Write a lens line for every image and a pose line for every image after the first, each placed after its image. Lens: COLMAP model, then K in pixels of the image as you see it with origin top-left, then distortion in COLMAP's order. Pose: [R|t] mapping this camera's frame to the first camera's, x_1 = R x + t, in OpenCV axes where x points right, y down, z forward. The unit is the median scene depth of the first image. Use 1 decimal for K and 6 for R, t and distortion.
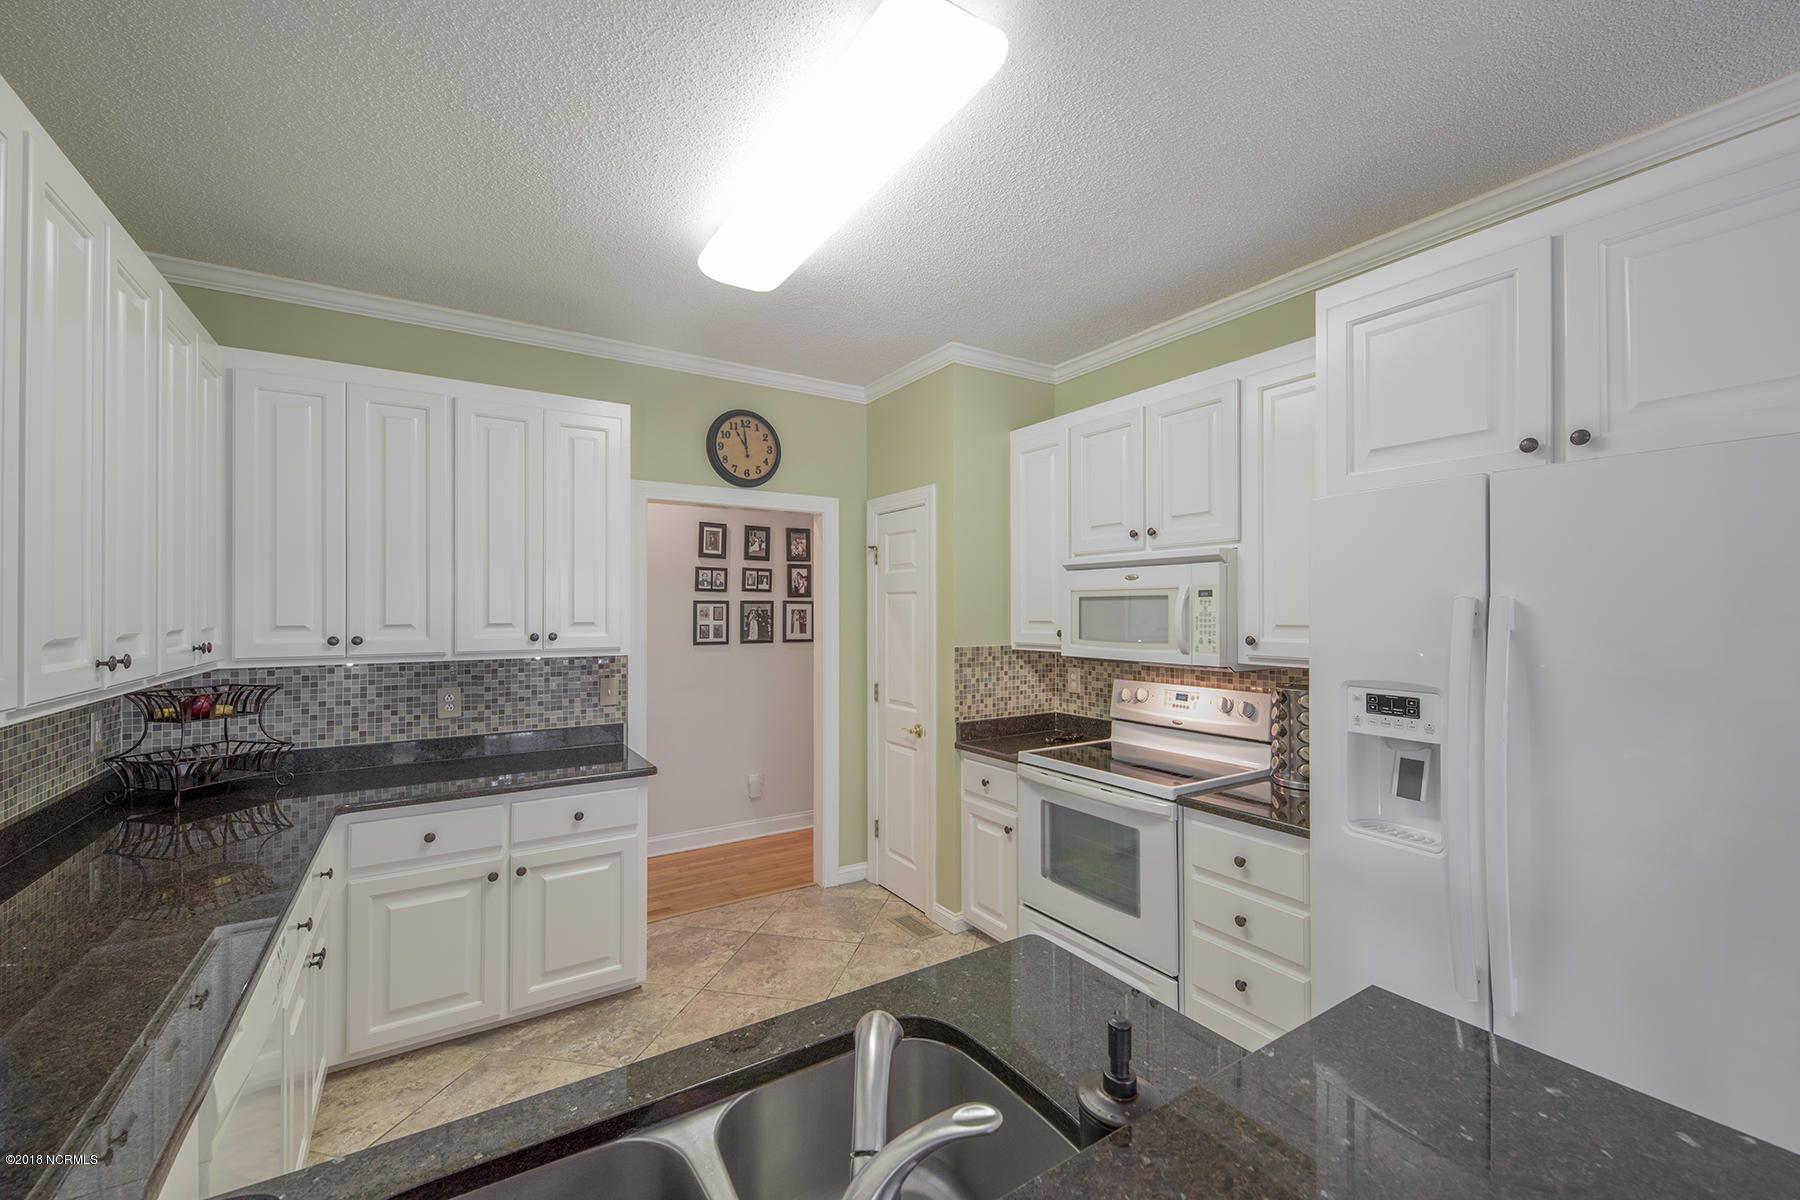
lens RADIAL K [[709.0, 0, 902.1], [0, 709.0, 609.1], [0, 0, 1]] dist [0.003011, -0.000143]
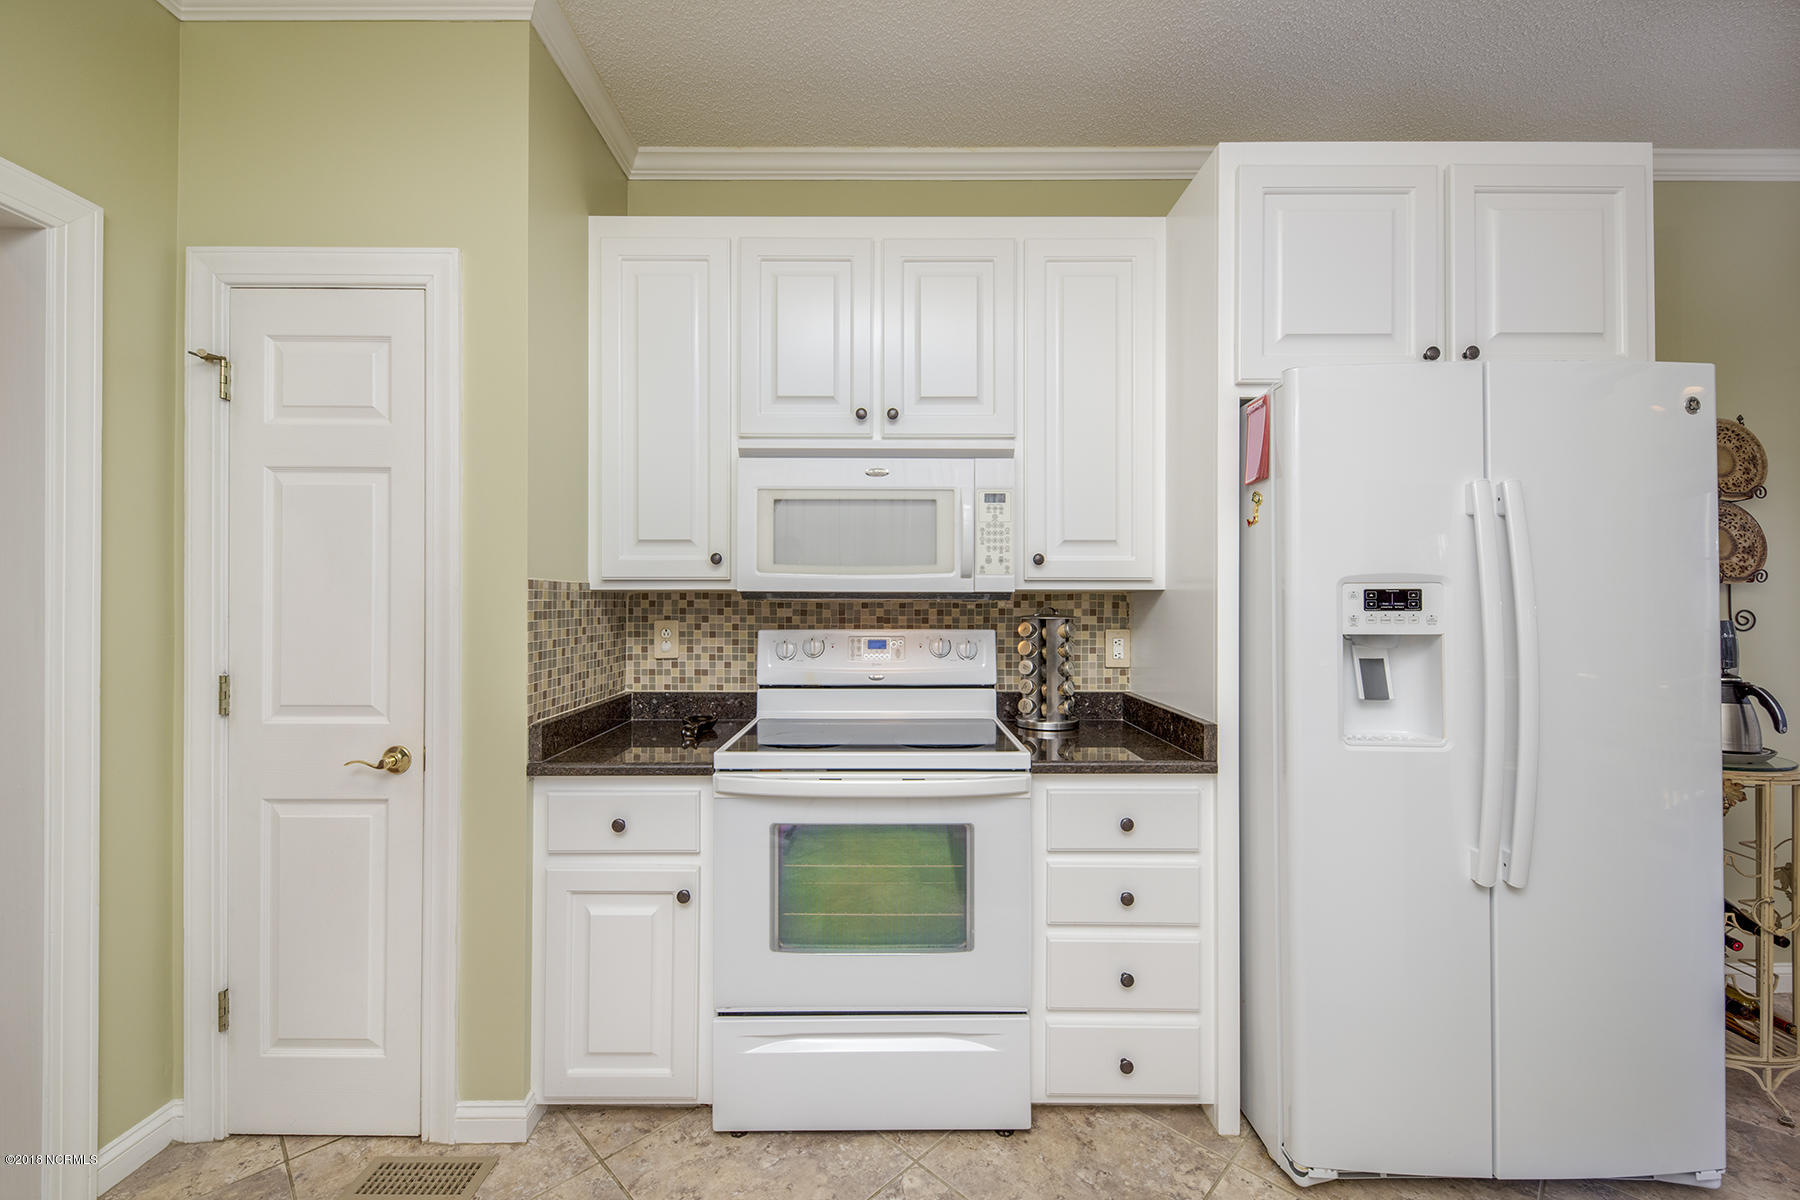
lens RADIAL K [[709.0, 0, 892.2], [0, 709.0, 598.3], [0, 0, 1]] dist [0.003011, -0.000143]
pose [[0.545218, 0.004978, 0.838279, -0.215991], [-0.006060, 0.999980, -0.001996, 0.068383], [-0.838272, -0.003992, 0.545237, 0.510059]]
